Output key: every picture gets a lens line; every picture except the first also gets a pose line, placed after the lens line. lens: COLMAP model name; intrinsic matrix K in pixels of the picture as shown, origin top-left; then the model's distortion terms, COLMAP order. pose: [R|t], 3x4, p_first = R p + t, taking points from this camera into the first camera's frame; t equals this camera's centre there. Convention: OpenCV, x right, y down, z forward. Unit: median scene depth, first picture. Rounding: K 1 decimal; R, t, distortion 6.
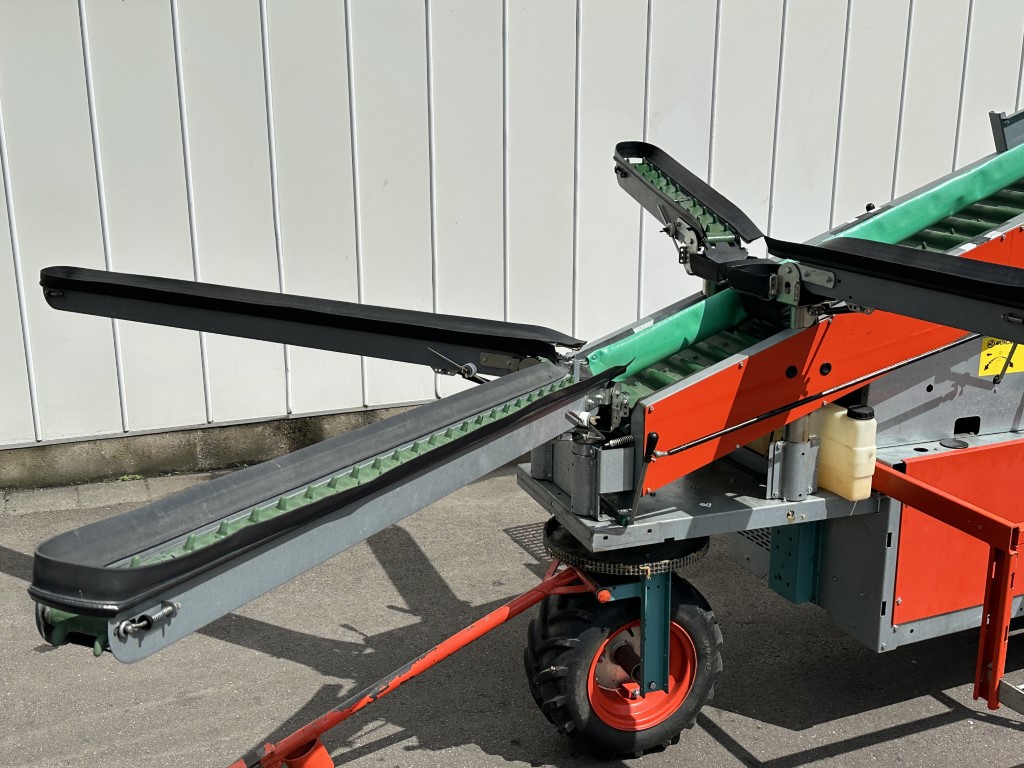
lens RADIAL K [[1282.0, 0, 509.3], [0, 1282.0, 394.3], [0, 0, 1]] dist [0.097896, 0.000000]
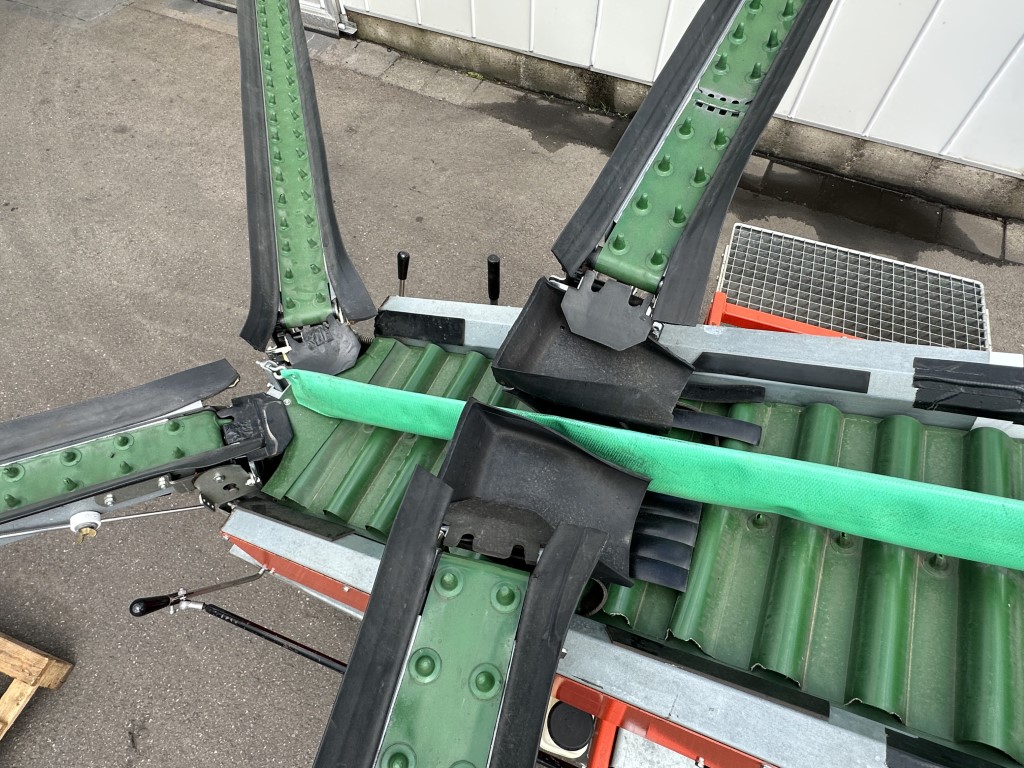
lens RADIAL K [[584.0, 0, 516.0], [0, 584.0, 388.6], [0, 0, 1]] dist [-0.002835, 0.001772]
pose [[0.711610, 0.598622, -0.367782, 0.254642], [-0.202176, 0.675812, 0.708804, -0.251129], [0.672857, -0.430035, 0.601941, 0.851242]]
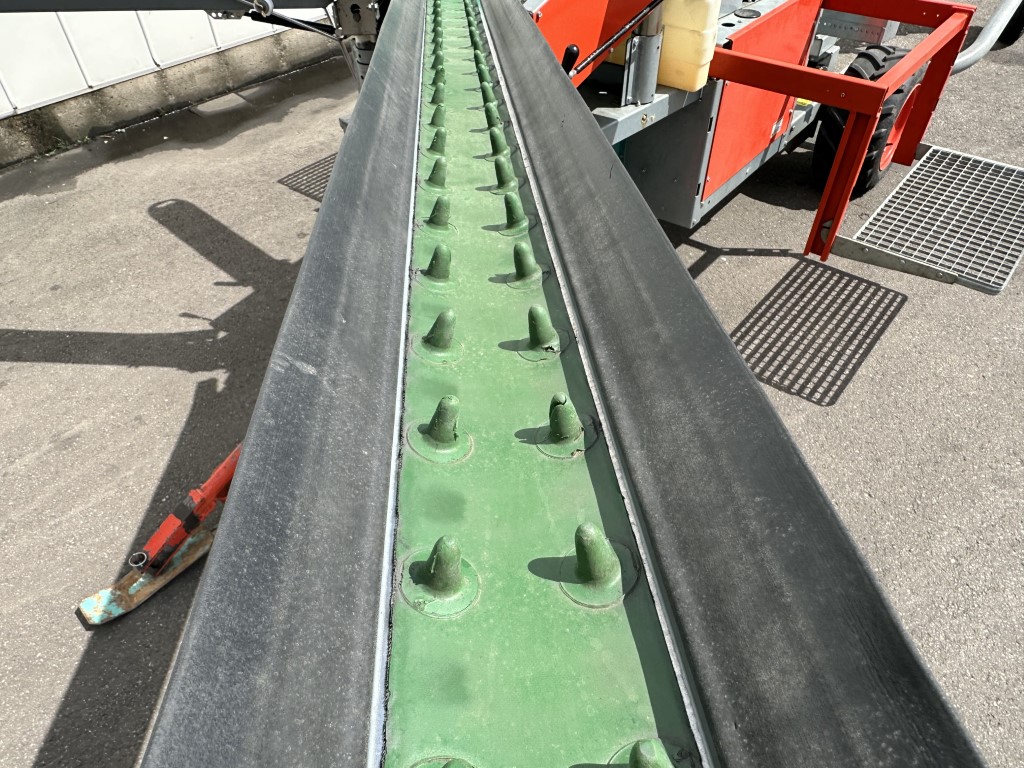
lens RADIAL K [[695.3, 0, 498.7], [0, 695.3, 421.0], [0, 0, 1]] dist [-0.006418, 0.003144]
pose [[0.900784, -0.328645, 0.283868, -0.106109], [0.148086, 0.846950, 0.510633, 0.000802], [-0.408239, -0.417933, 0.811586, 0.490601]]
